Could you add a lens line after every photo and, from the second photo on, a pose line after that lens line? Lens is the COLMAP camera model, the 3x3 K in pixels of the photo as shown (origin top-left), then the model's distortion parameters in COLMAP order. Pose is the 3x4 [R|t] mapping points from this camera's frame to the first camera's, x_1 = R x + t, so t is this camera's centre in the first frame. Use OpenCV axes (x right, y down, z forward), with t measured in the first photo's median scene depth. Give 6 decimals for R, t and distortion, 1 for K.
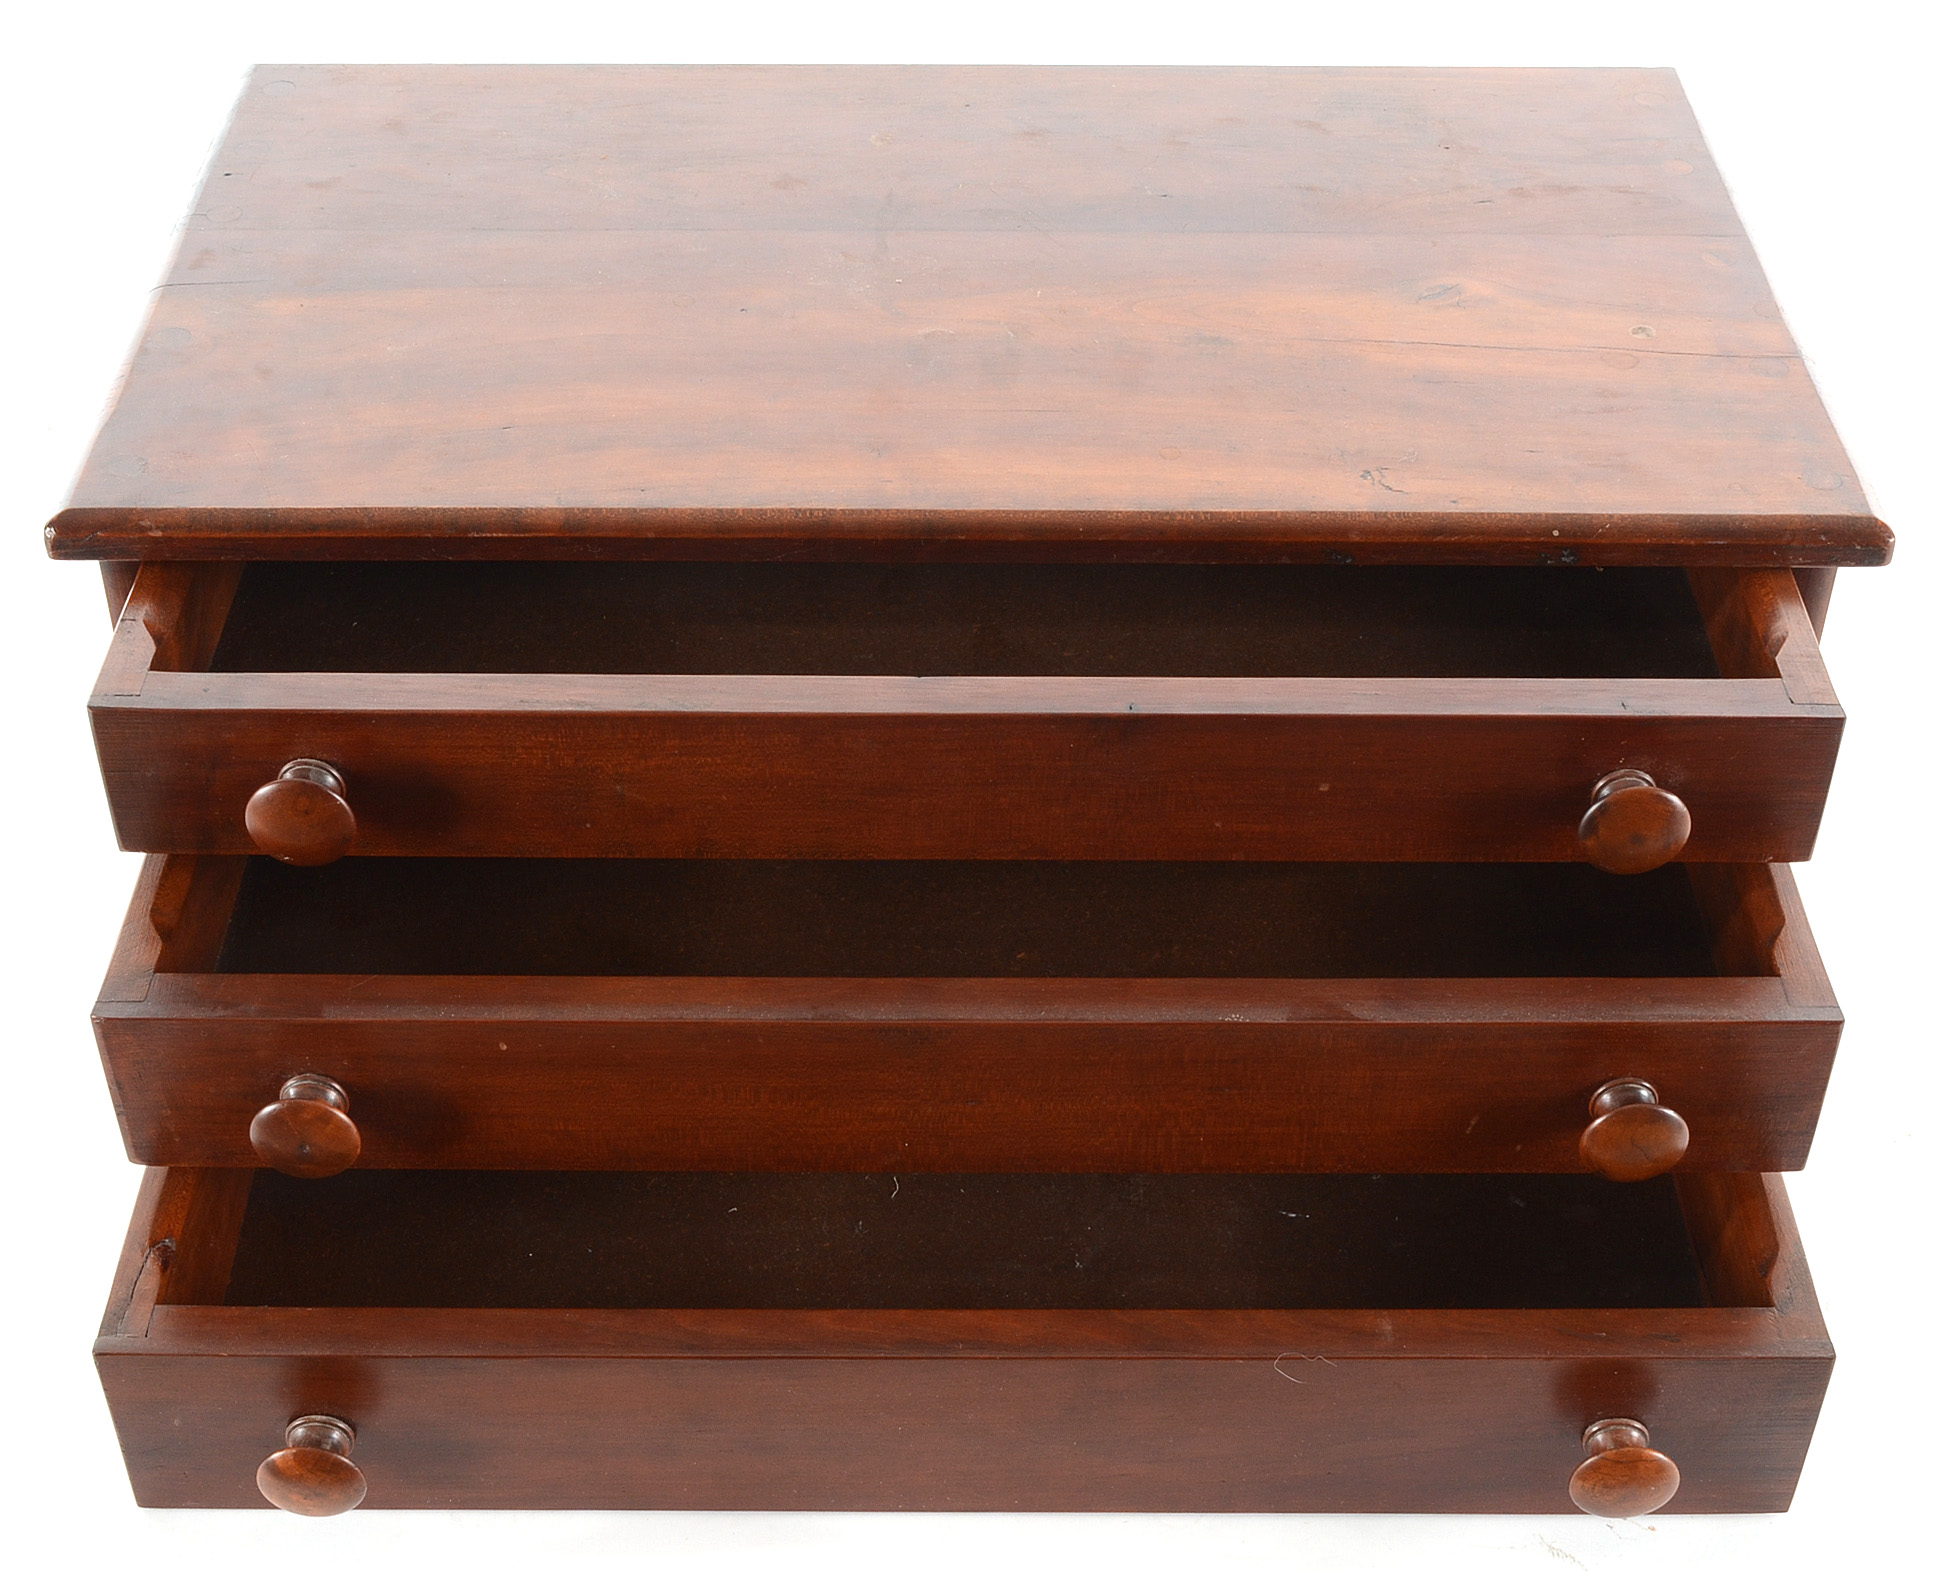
lens RADIAL K [[2819.5, 0, 1055.7], [0, 2819.5, 786.4], [0, 0, 1]] dist [-0.081179, -0.013278]
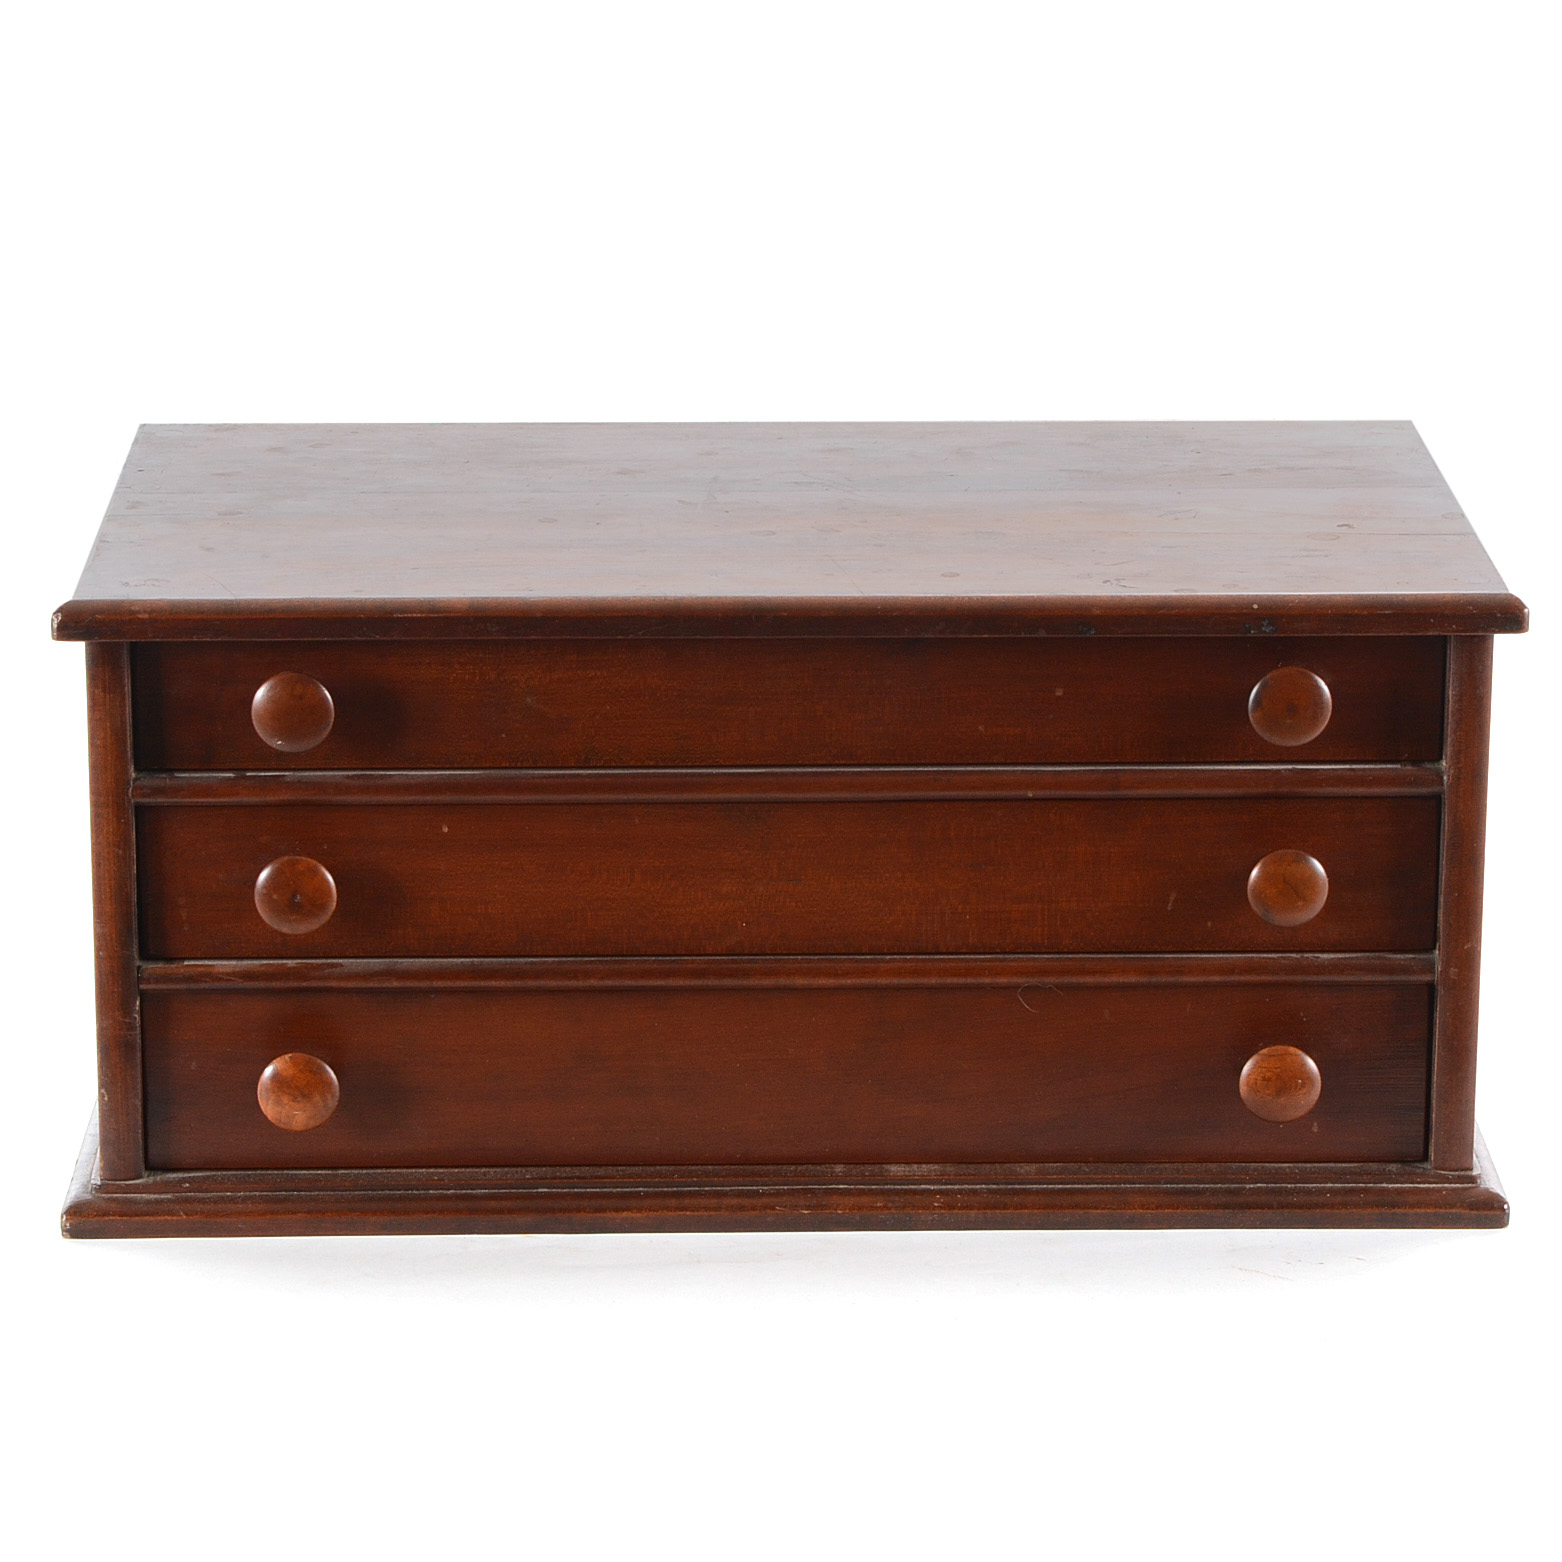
lens RADIAL K [[5549.2, 0, 781.0], [0, 5549.2, 781.0], [0, 0, 1]] dist [-0.104165, -5.737100]
pose [[0.999722, -0.005740, -0.022881, 0.021409], [-0.004406, 0.907441, -0.420156, 1.022765], [0.023175, 0.420140, 0.907163, -1.222830]]
